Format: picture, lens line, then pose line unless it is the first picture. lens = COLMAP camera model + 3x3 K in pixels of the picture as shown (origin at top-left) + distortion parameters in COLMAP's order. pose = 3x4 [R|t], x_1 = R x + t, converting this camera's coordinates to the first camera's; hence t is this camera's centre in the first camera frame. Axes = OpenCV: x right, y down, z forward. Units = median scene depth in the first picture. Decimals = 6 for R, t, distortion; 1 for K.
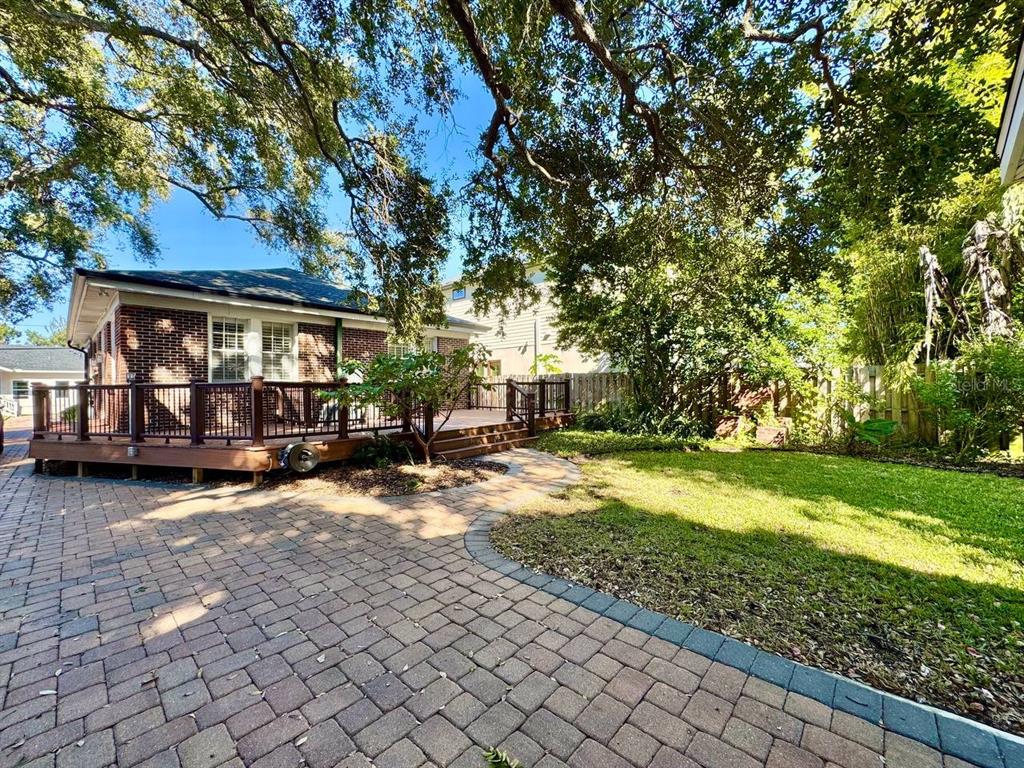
lens RADIAL K [[410.0, 0, 512.0], [0, 410.0, 384.0], [0, 0, 1]] dist [-0.001612, -0.000068]
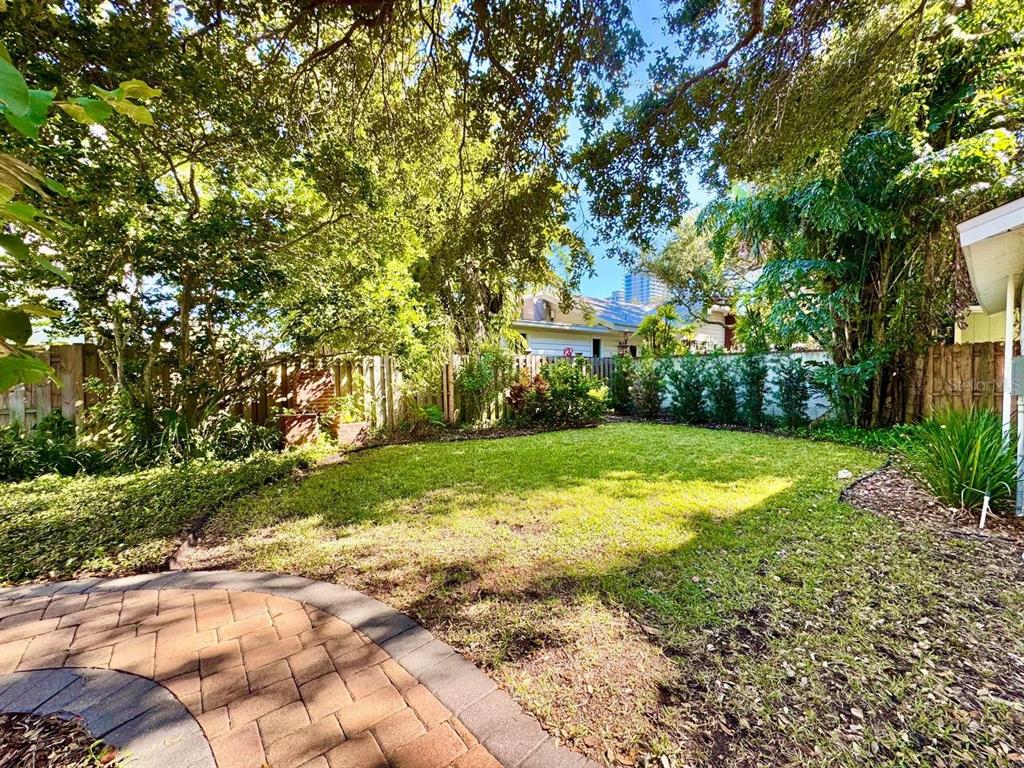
lens RADIAL K [[410.0, 0, 512.0], [0, 410.0, 384.0], [0, 0, 1]] dist [-0.001612, -0.000068]
pose [[0.144872, -0.019118, 0.989266, -0.317833], [0.003509, 0.999817, 0.018808, 0.020466], [-0.989444, 0.000746, 0.144913, 1.135939]]
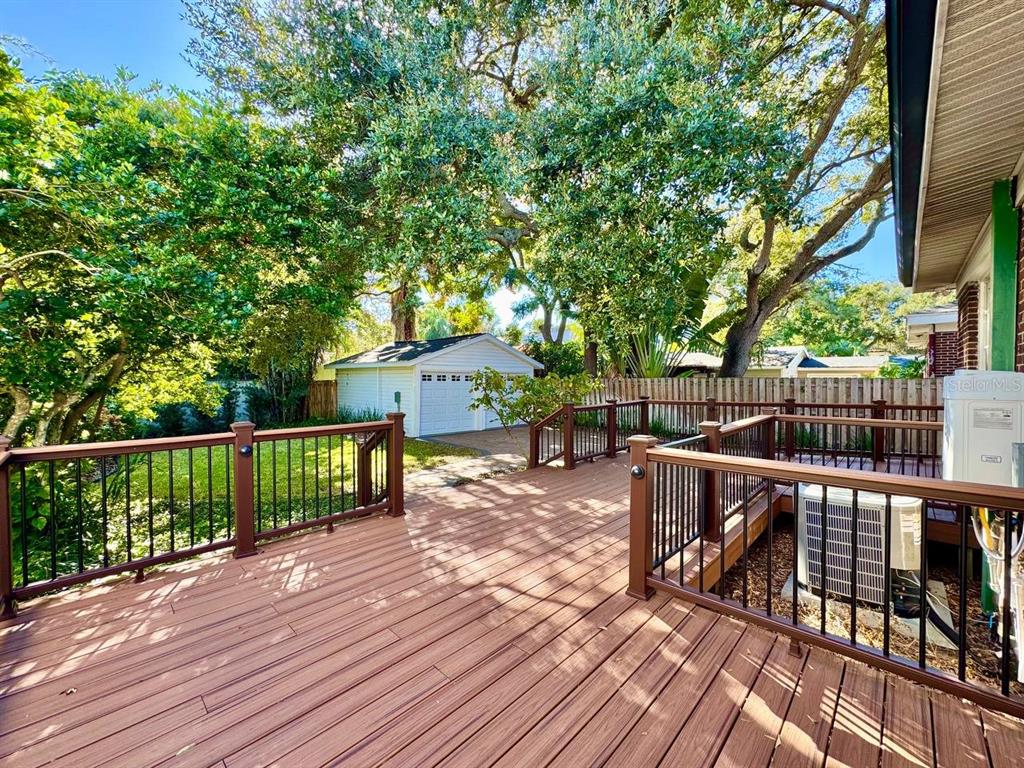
lens RADIAL K [[410.0, 0, 512.0], [0, 410.0, 384.0], [0, 0, 1]] dist [-0.001612, -0.000068]
pose [[-0.999494, 0.008171, 0.030747, -0.291494], [0.008456, 0.999922, 0.009152, -0.099962], [-0.030670, 0.009407, -0.999485, 3.421372]]
